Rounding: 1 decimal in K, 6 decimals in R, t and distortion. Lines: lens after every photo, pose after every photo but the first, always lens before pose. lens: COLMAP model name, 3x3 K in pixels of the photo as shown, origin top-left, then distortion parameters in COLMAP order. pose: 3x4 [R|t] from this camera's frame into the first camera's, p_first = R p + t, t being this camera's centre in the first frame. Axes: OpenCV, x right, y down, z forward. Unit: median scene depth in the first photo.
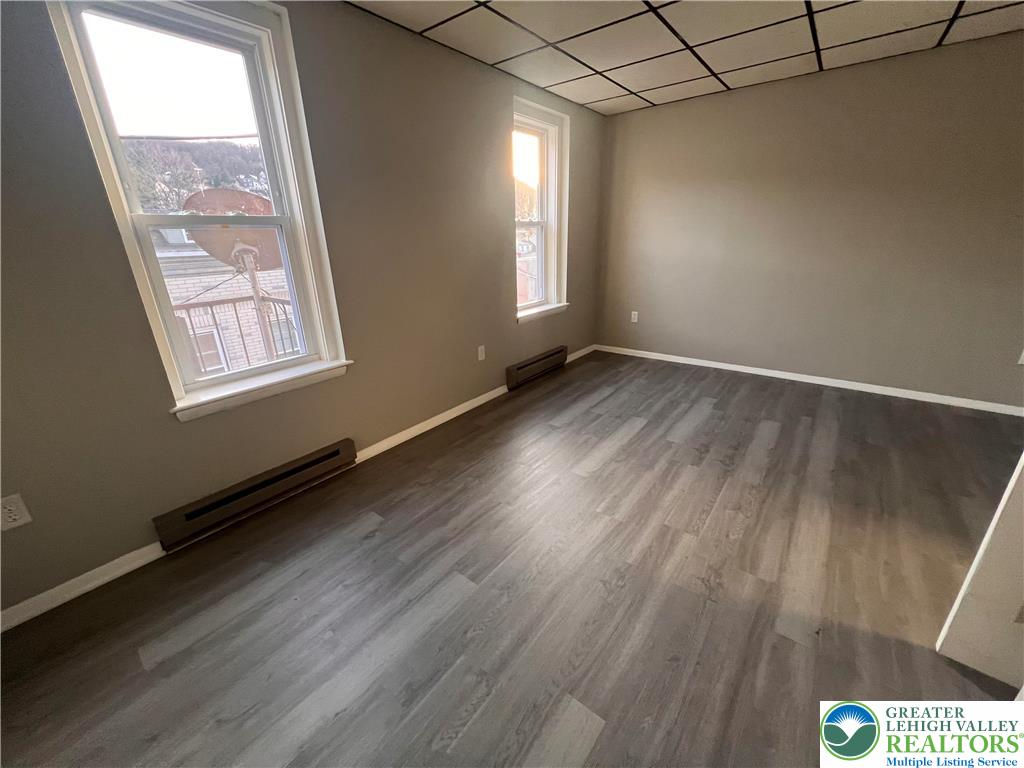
lens RADIAL K [[408.3, 0, 508.4], [0, 408.3, 379.8], [0, 0, 1]] dist [-0.001995, 0.000953]
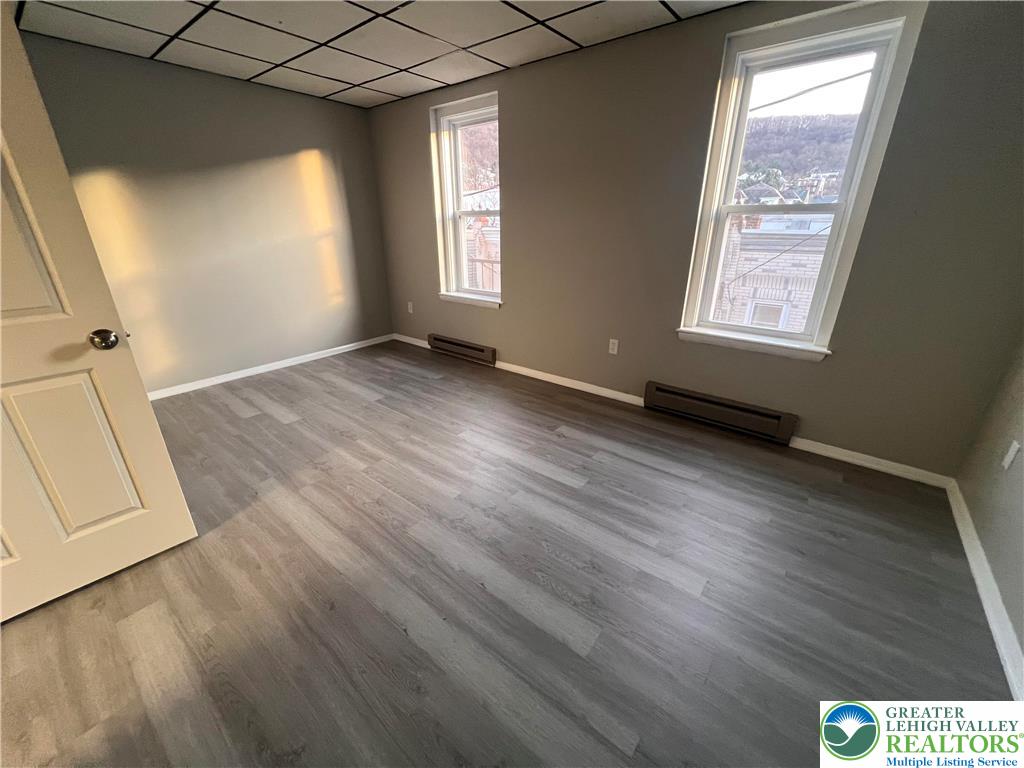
lens RADIAL K [[408.3, 0, 510.9], [0, 408.3, 387.0], [0, 0, 1]] dist [-0.001995, 0.000953]
pose [[-0.008818, 0.395118, -0.918588, 1.414528], [-0.332888, 0.865067, 0.375292, -0.434763], [0.942925, 0.309096, 0.123902, 1.124168]]
